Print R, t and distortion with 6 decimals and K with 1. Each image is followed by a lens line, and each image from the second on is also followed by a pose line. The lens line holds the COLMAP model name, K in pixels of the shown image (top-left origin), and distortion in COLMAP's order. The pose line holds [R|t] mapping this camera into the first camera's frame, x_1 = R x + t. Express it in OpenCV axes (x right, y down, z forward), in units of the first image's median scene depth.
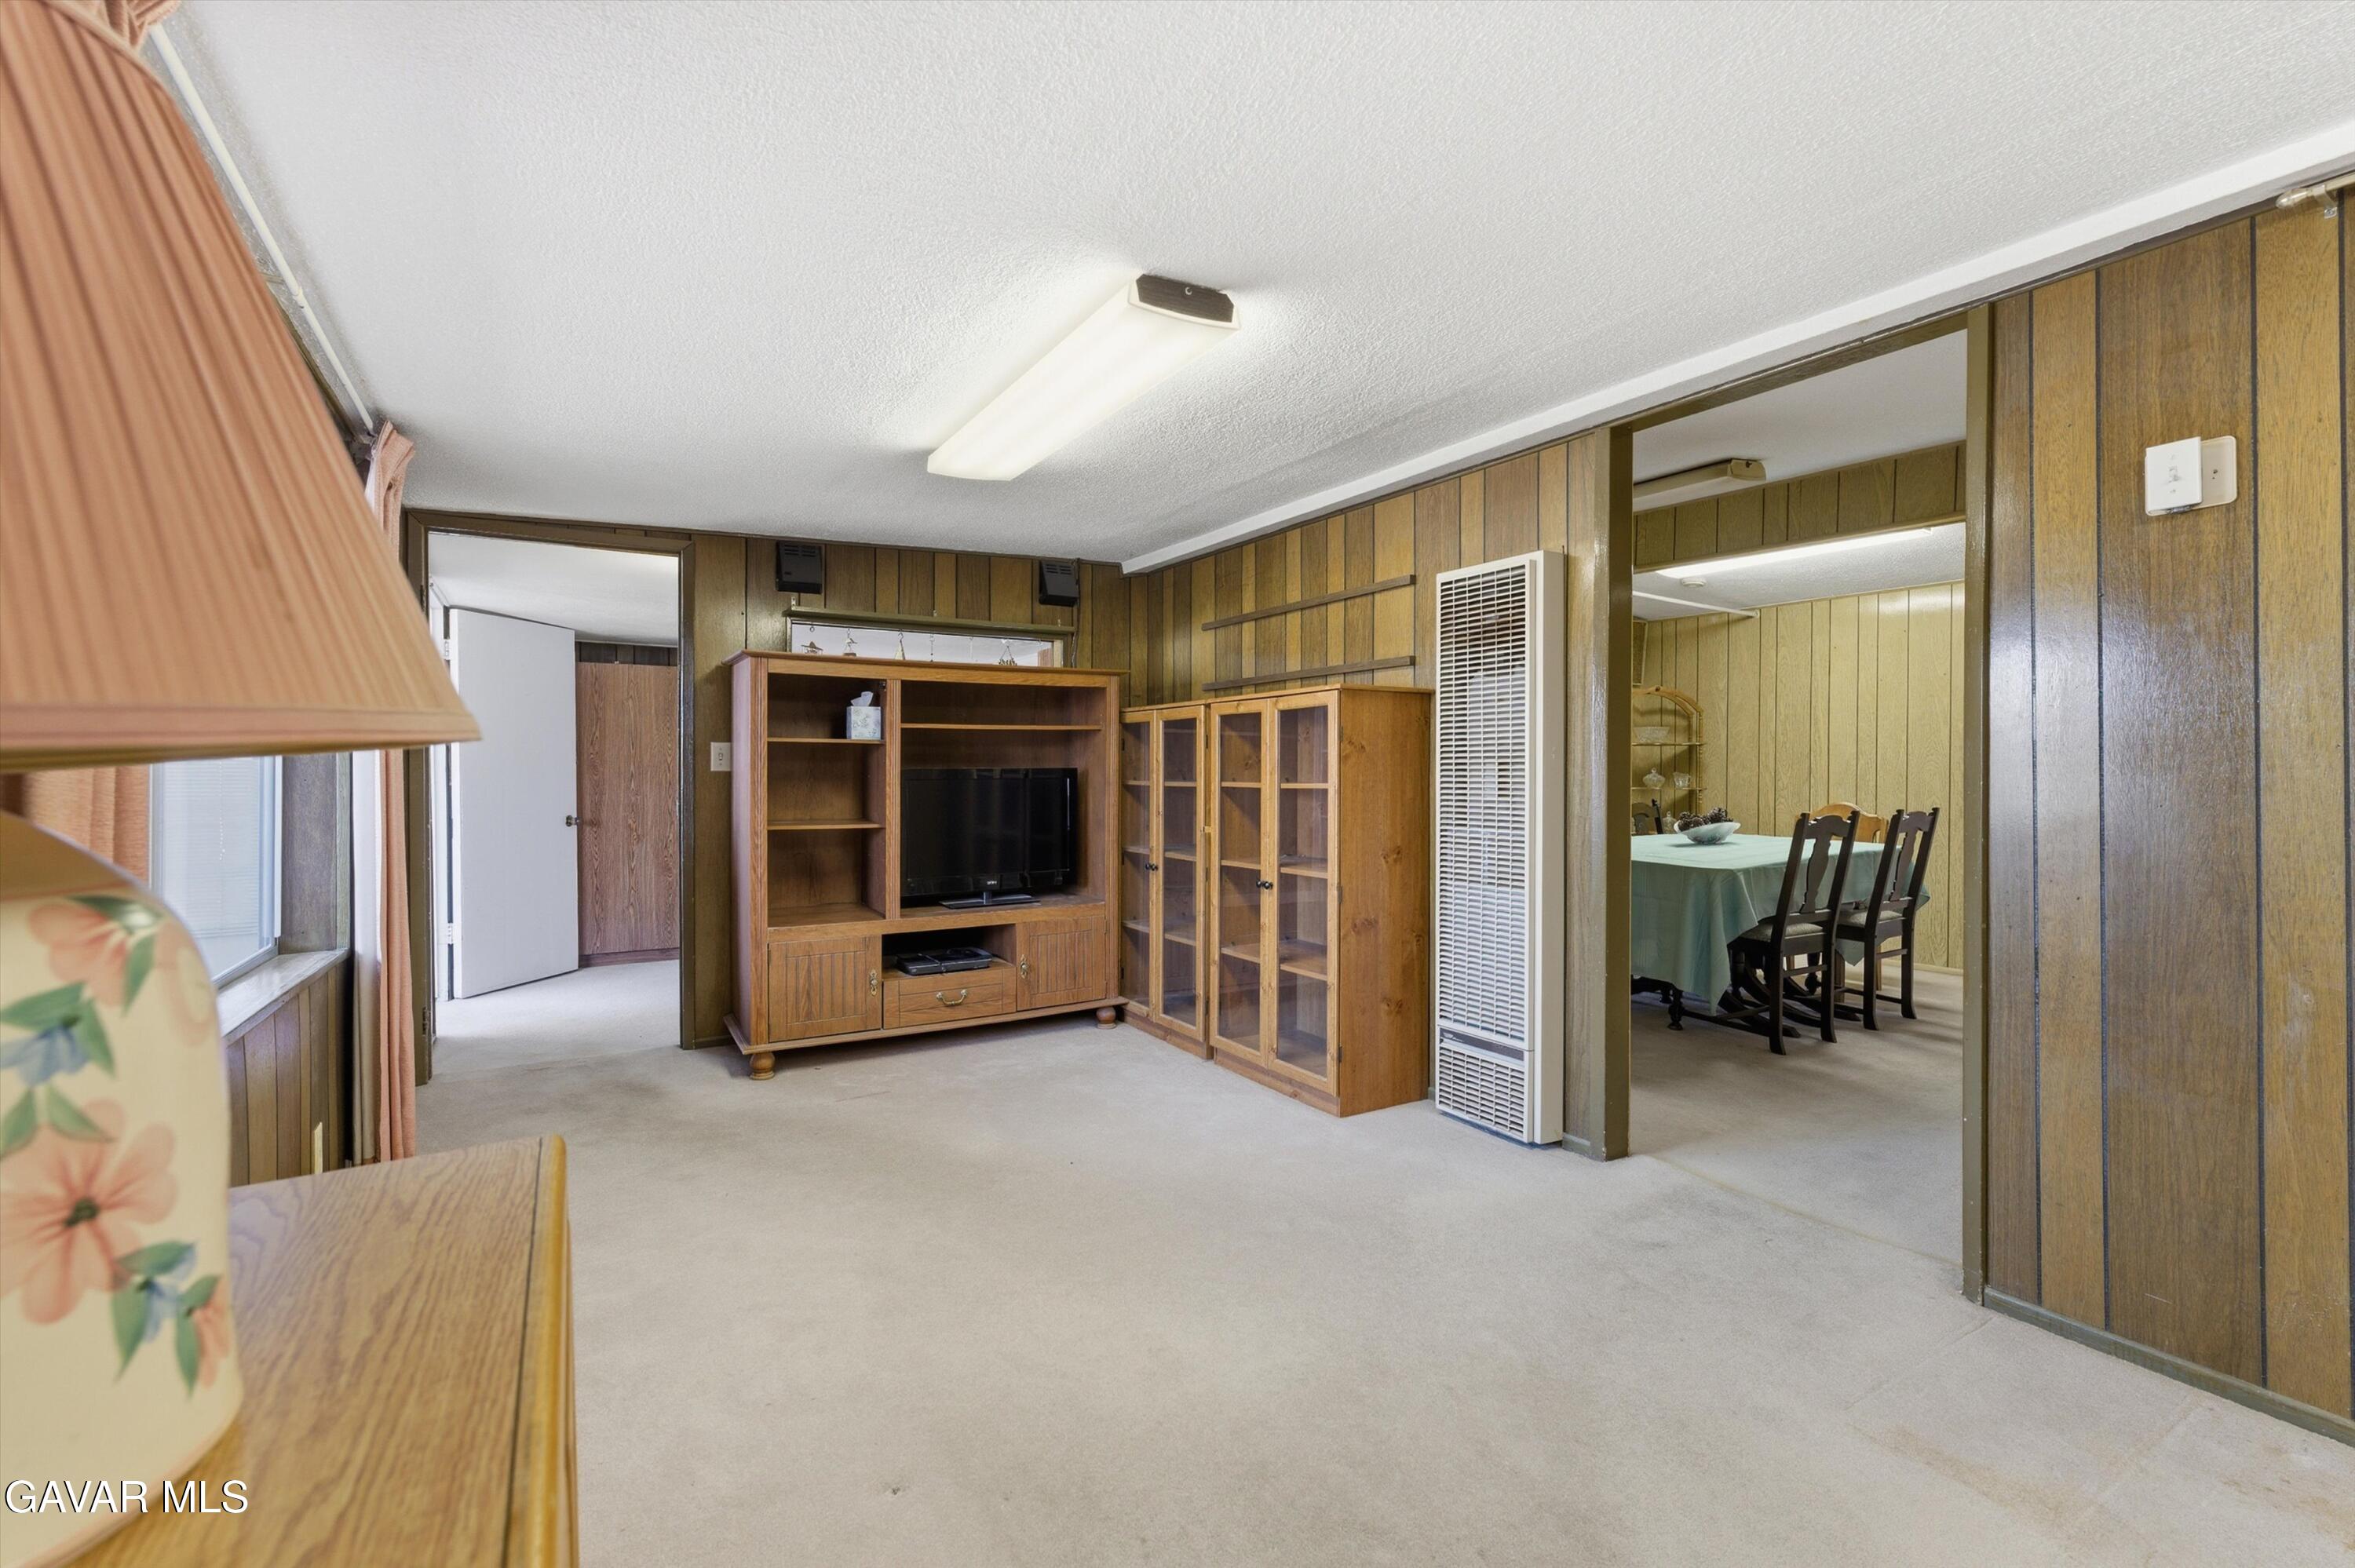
lens RADIAL K [[1026.5, 0, 1177.5], [0, 1026.5, 784.0], [0, 0, 1]] dist [-0.000586, 0.000153]
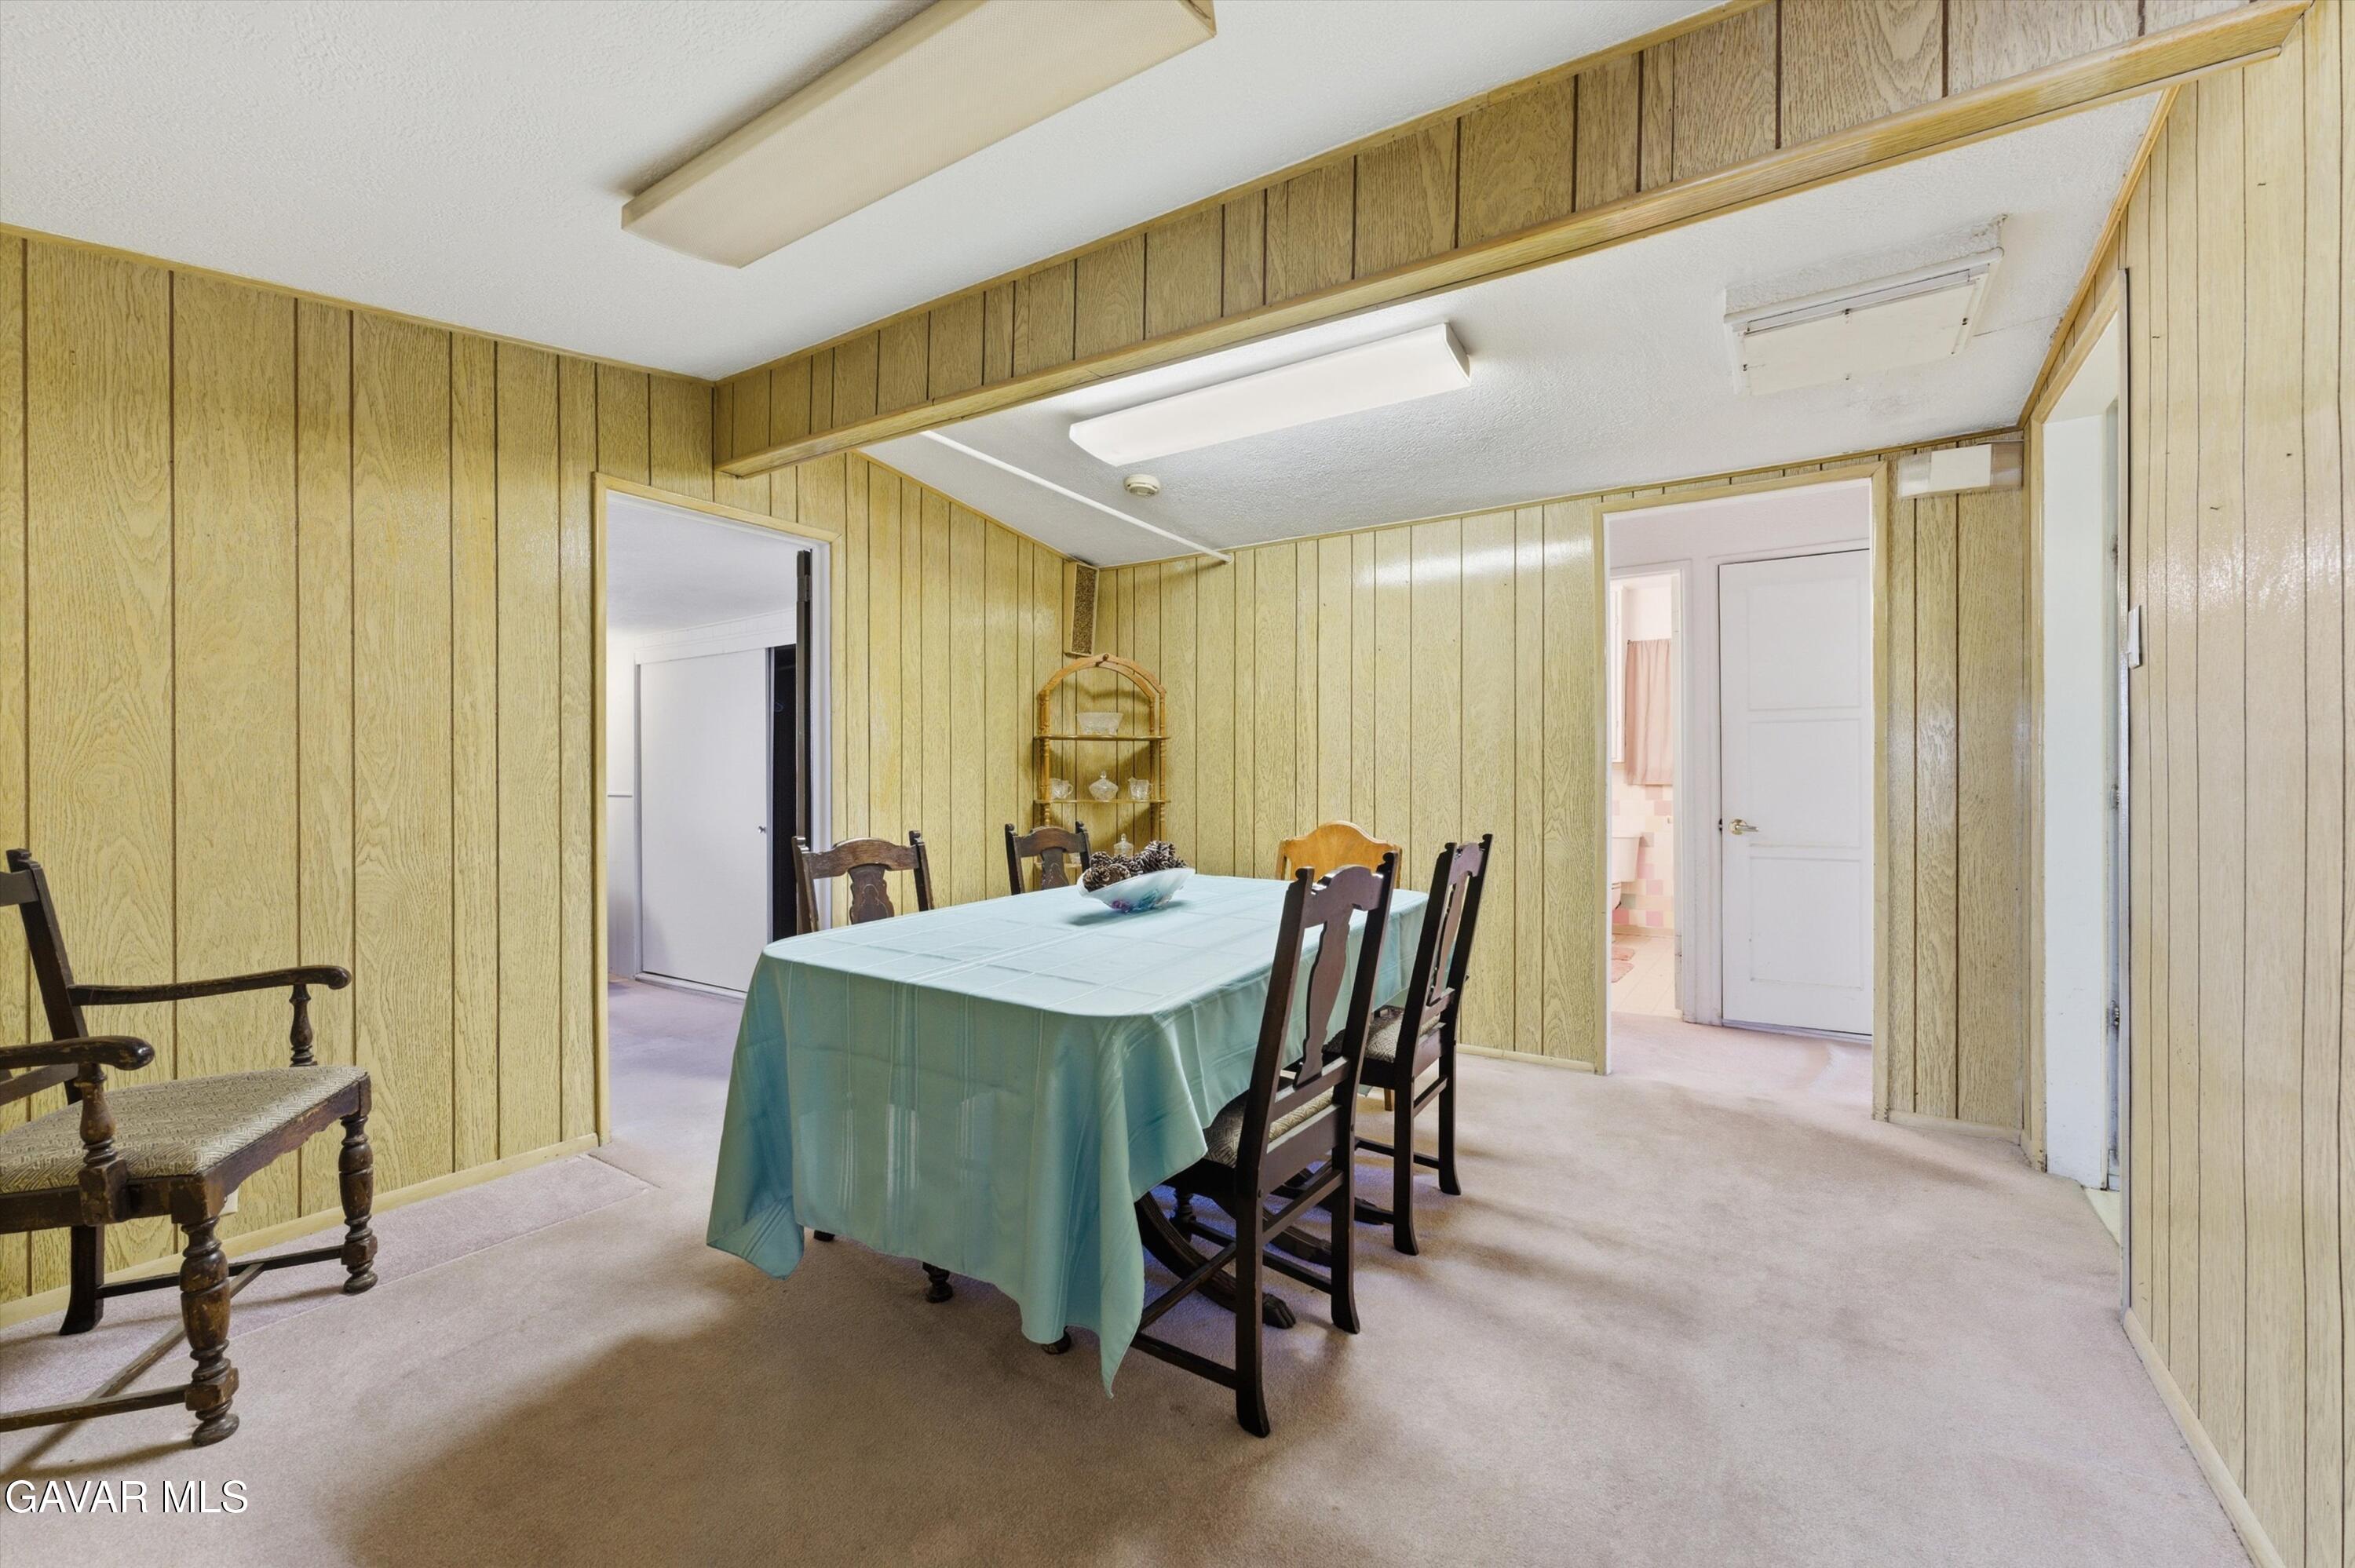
lens RADIAL K [[1026.5, 0, 1177.5], [0, 1026.5, 784.0], [0, 0, 1]] dist [-0.000586, 0.000153]
pose [[0.901758, -0.003482, 0.432228, 0.236099], [0.007475, 0.999944, -0.007540, -0.002210], [-0.432177, 0.010031, 0.901733, 0.397137]]
